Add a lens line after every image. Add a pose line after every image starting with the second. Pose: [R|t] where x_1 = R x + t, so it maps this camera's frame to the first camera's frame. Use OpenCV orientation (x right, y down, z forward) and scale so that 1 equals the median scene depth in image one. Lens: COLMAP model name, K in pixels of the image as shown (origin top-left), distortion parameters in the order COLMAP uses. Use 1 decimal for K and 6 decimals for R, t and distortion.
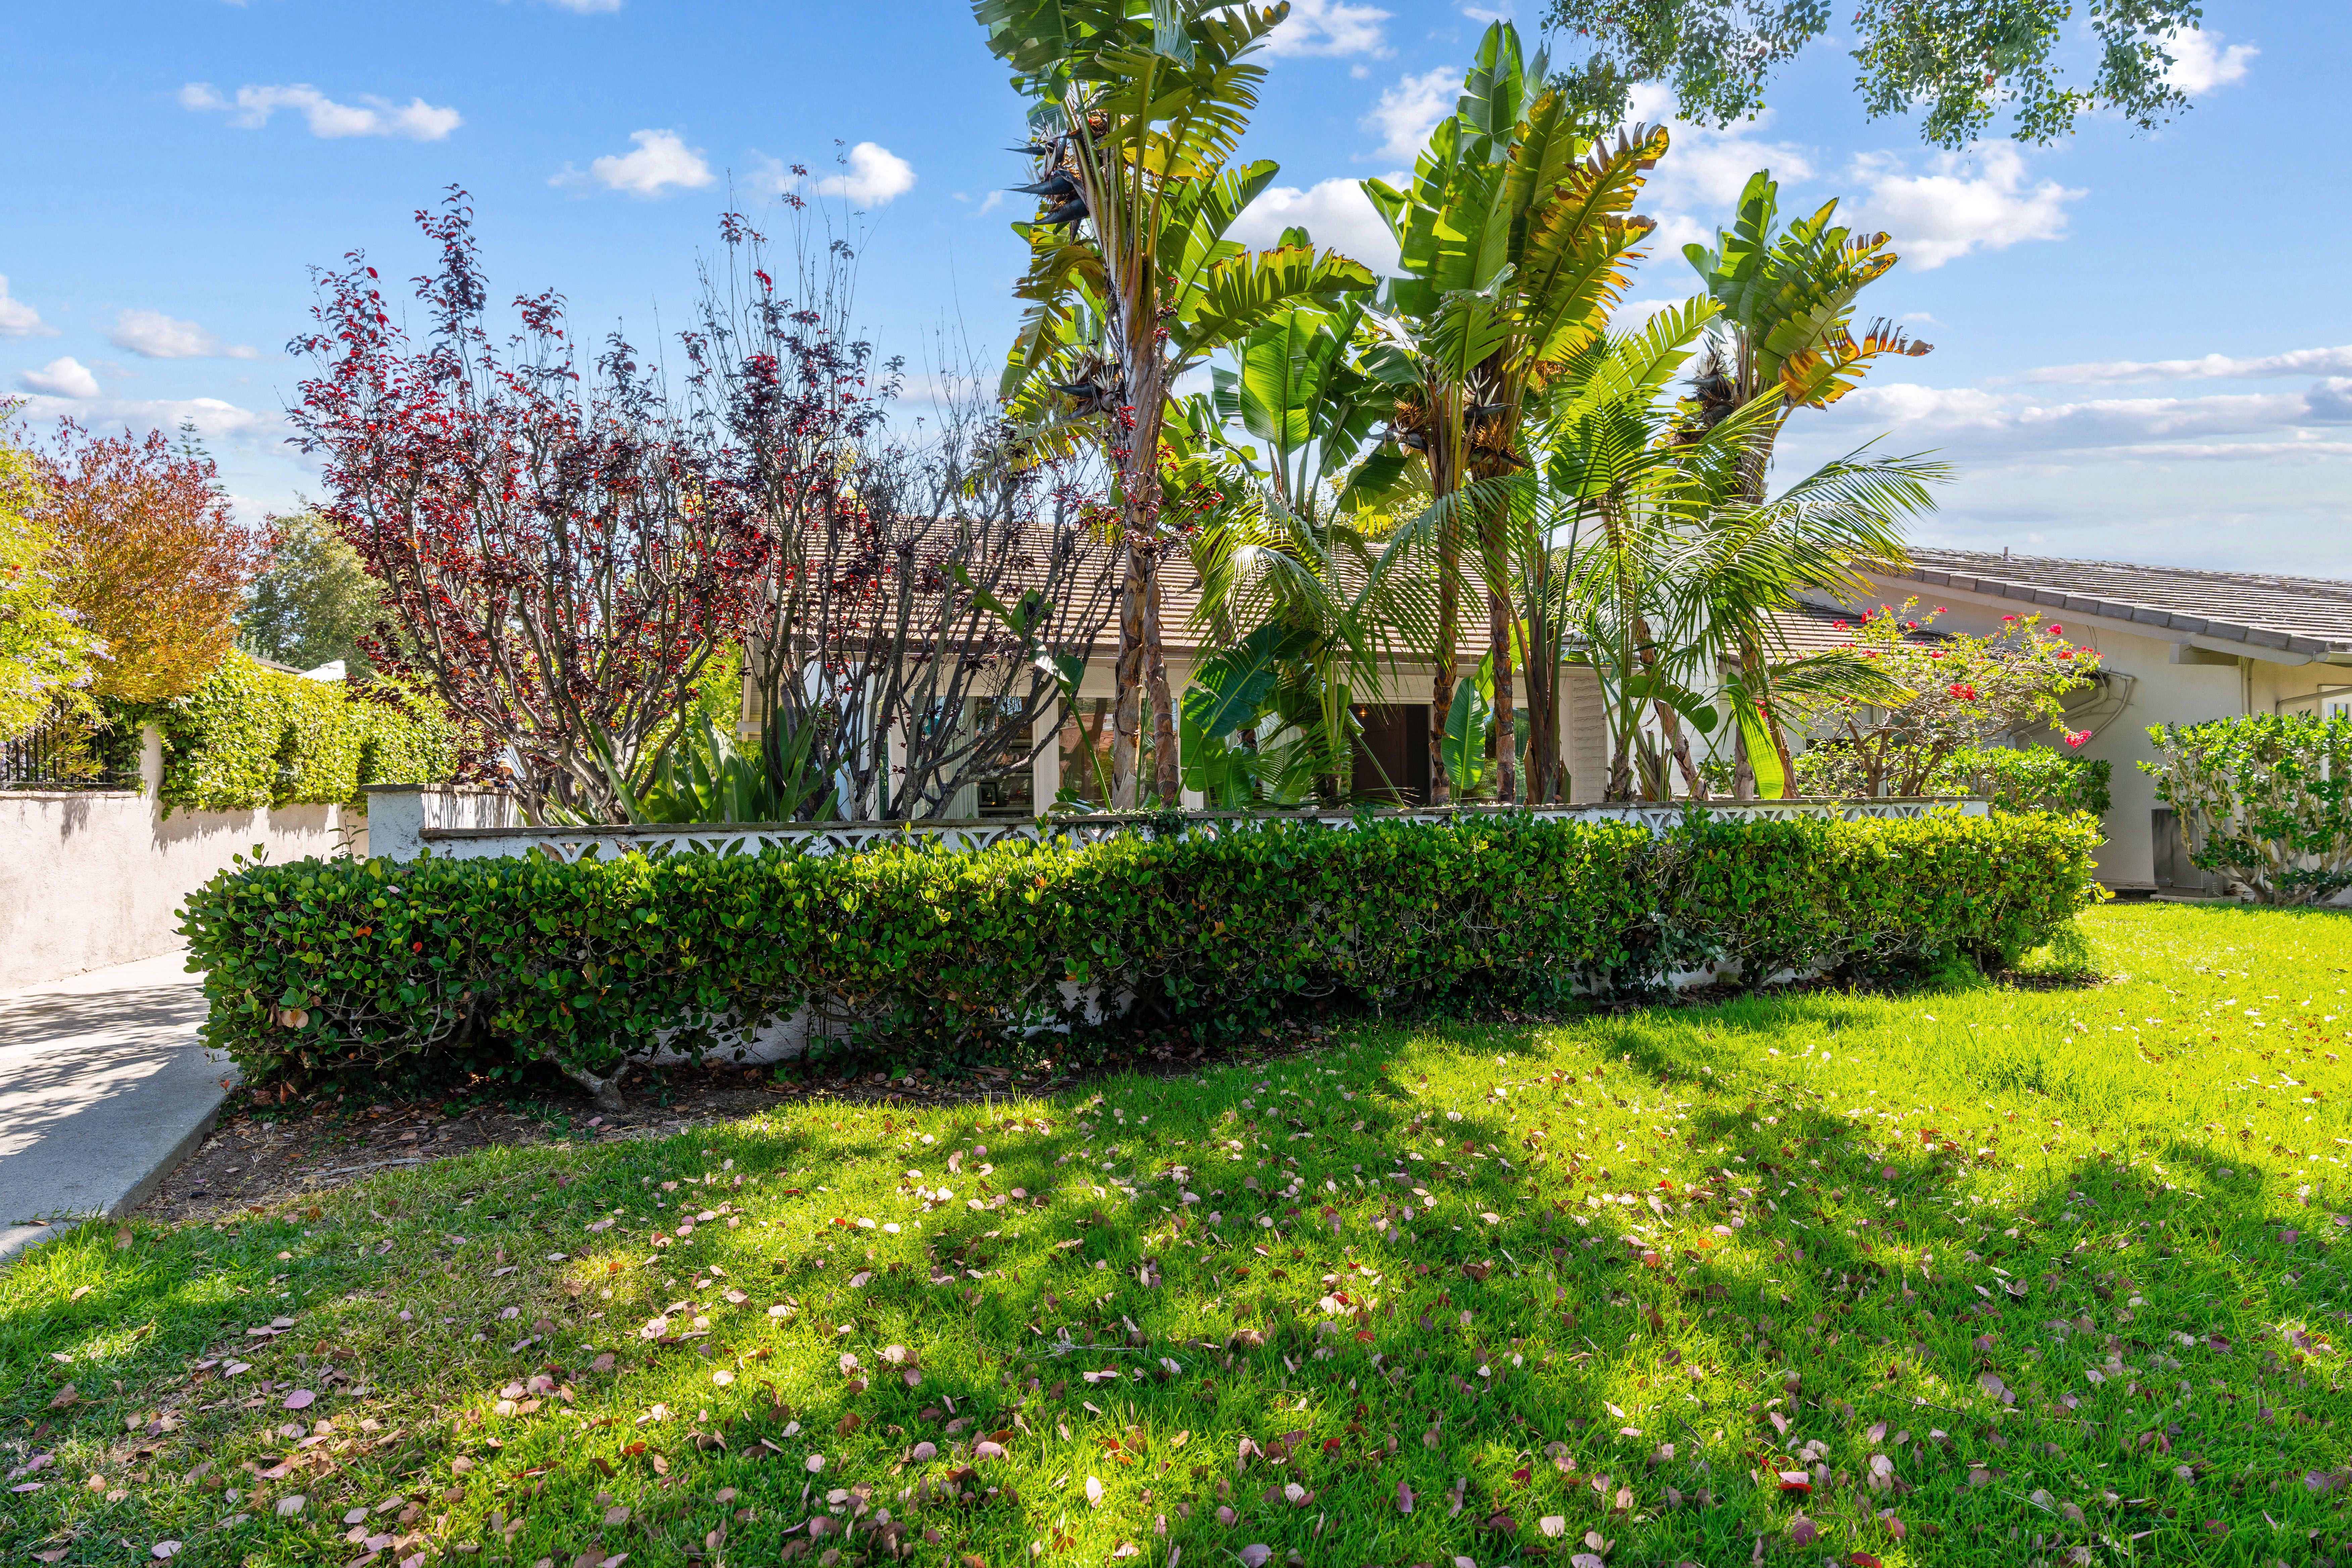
lens RADIAL K [[1268.1, 0, 1173.4], [0, 1268.1, 796.3], [0, 0, 1]] dist [0.005809, 0.001260]
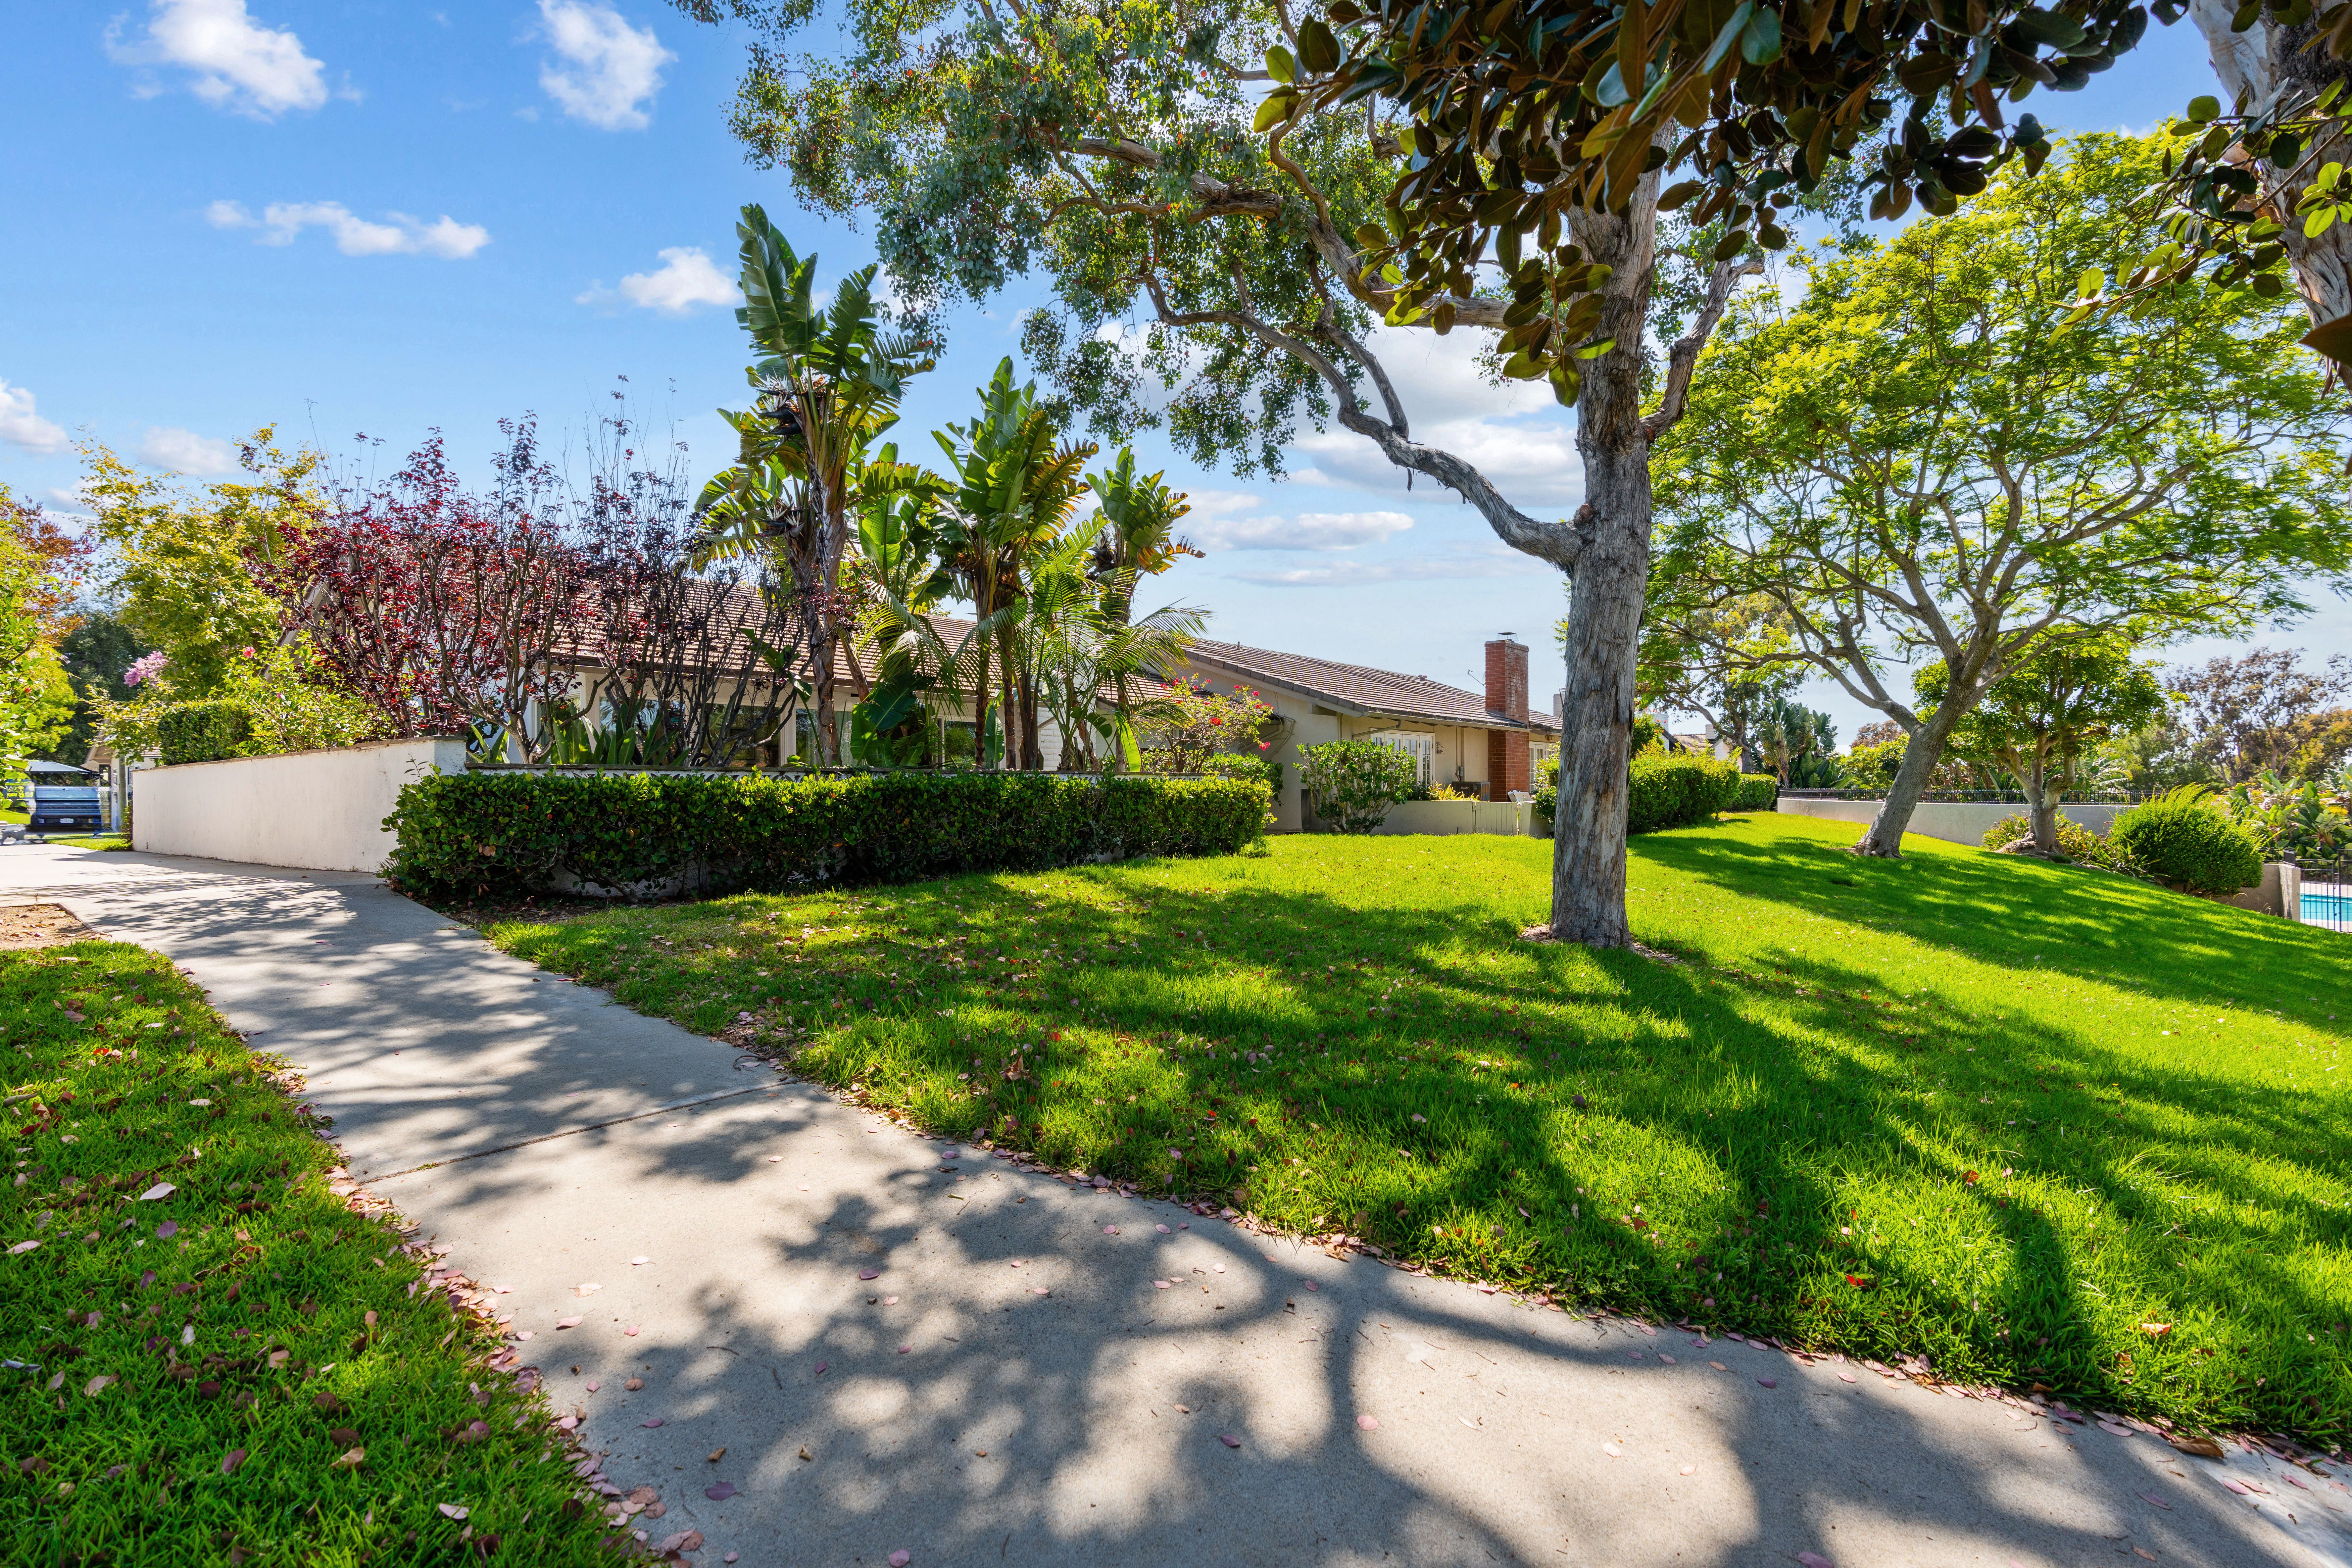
lens RADIAL K [[1068.6, 0, 1179.7], [0, 1068.6, 786.7], [0, 0, 1]] dist [-0.001447, 0.005198]
pose [[0.866687, 0.008579, 0.498779, -0.290410], [-0.000372, 0.999863, -0.016551, 0.050687], [-0.498853, 0.014159, 0.866571, -0.460683]]
